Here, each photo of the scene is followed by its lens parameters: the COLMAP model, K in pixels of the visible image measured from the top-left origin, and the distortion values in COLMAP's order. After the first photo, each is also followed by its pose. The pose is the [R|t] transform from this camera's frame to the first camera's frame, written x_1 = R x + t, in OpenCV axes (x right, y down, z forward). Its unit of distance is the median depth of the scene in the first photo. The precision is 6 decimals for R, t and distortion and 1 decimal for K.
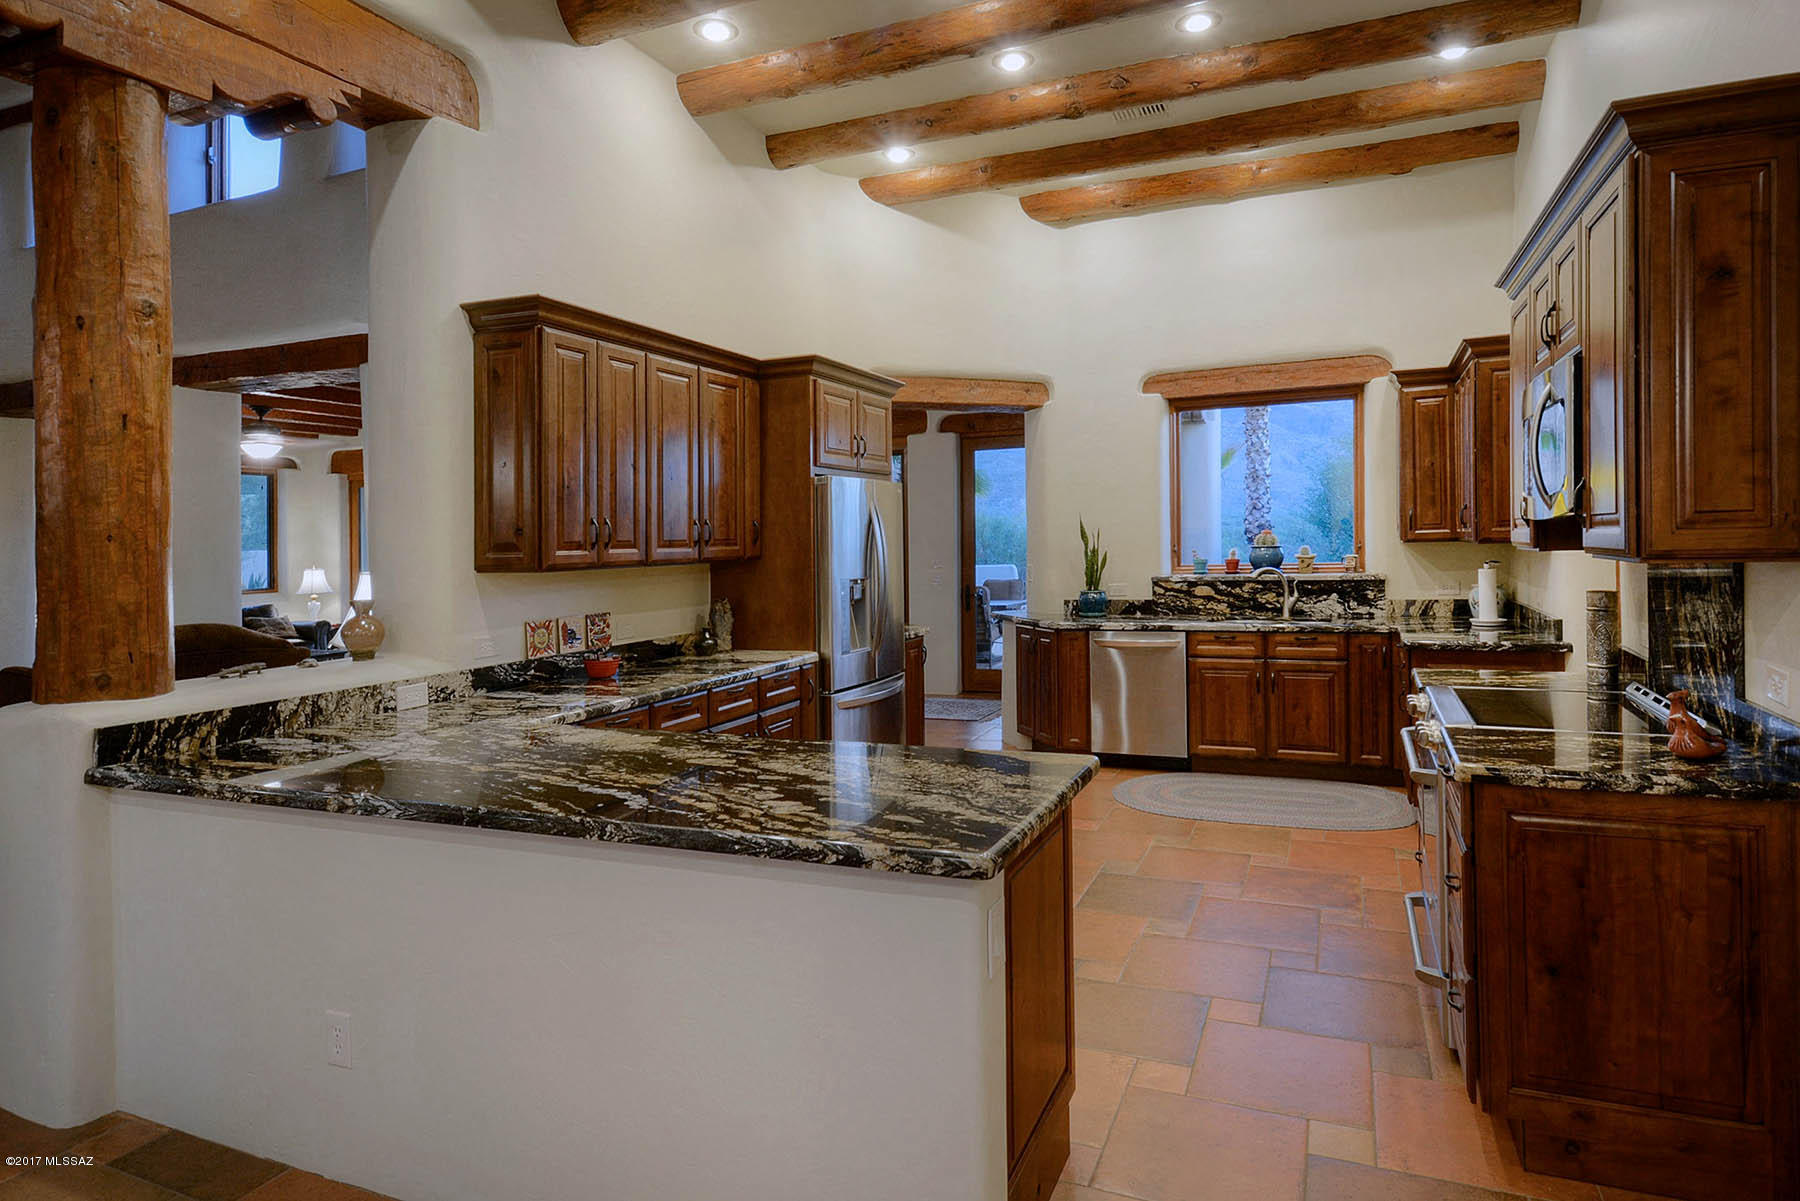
lens RADIAL K [[1016.4, 0, 903.7], [0, 1016.4, 572.5], [0, 0, 1]] dist [0.000451, -0.016102]
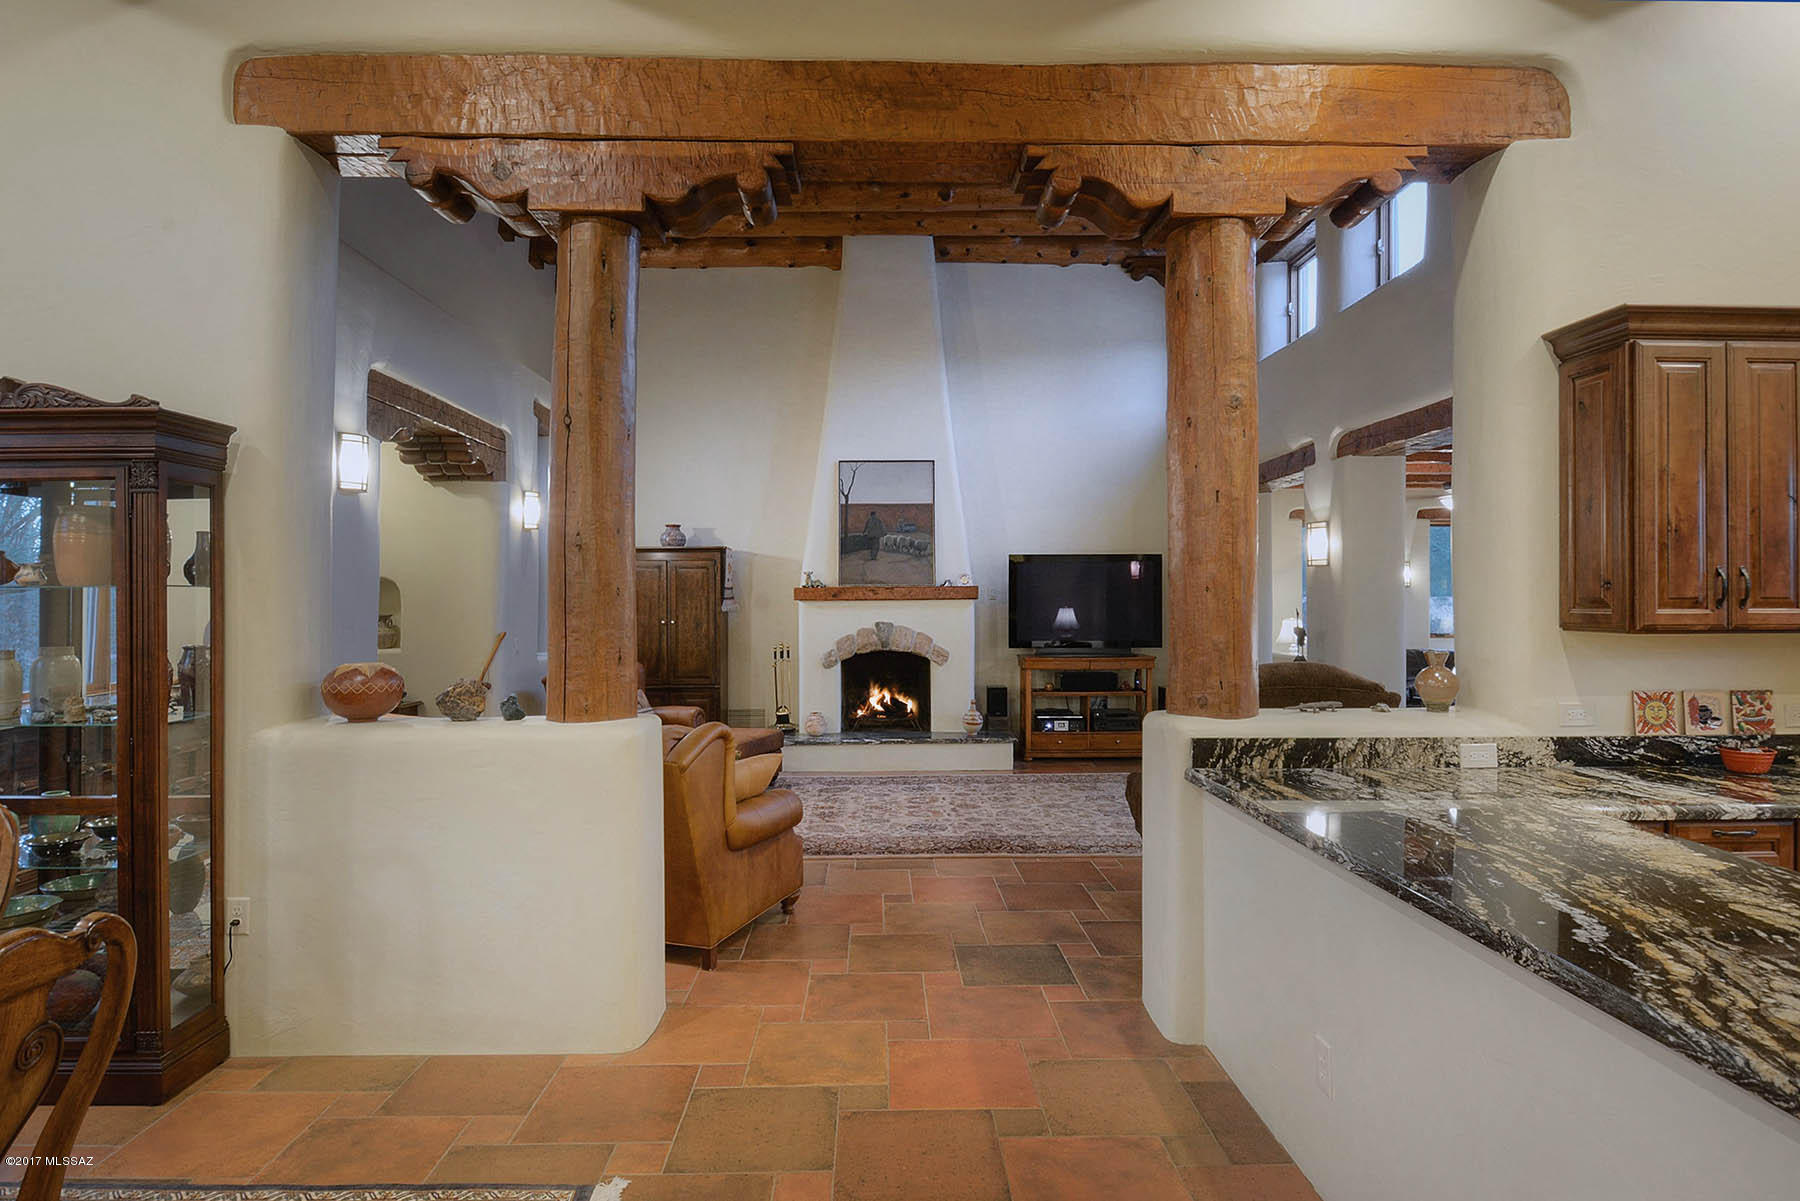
lens RADIAL K [[962.8, 0, 900.0], [0, 962.8, 600.5], [0, 0, 1]] dist [0.005395, -0.019418]
pose [[0.394016, 0.022299, -0.918833, 0.137924], [-0.036705, 0.999290, 0.008511, -0.012785], [0.918371, 0.030373, 0.394554, 0.140932]]
